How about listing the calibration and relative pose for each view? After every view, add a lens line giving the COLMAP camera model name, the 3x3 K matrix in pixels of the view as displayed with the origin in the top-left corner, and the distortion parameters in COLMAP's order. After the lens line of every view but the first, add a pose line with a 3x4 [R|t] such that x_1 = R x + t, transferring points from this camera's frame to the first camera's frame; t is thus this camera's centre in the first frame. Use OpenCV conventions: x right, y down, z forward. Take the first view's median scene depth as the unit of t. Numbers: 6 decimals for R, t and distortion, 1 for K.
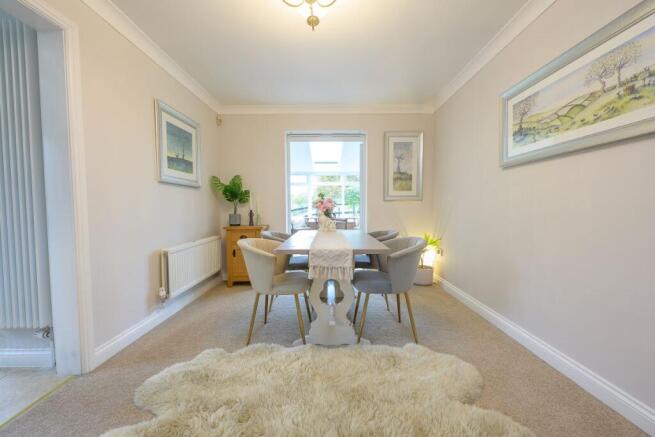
lens RADIAL K [[261.2, 0, 327.4], [0, 261.2, 220.3], [0, 0, 1]] dist [-0.002096, -0.000310]
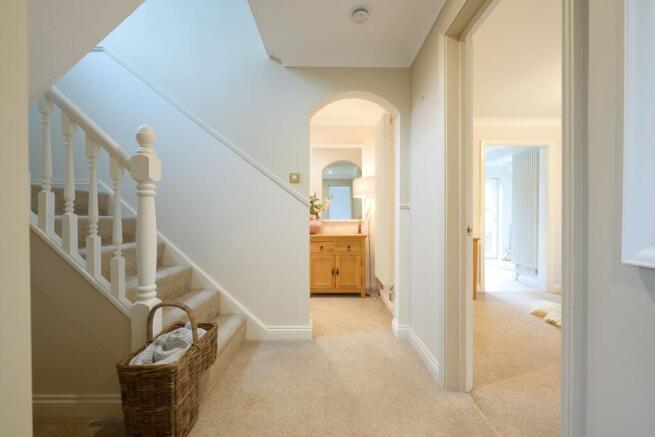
lens RADIAL K [[261.2, 0, 327.4], [0, 261.2, 220.3], [0, 0, 1]] dist [-0.002096, -0.000310]
pose [[-0.005013, 0.013113, -0.999901, 0.677373], [-0.053972, 0.998453, 0.013365, 0.019220], [0.998530, 0.054033, -0.004297, -0.474666]]
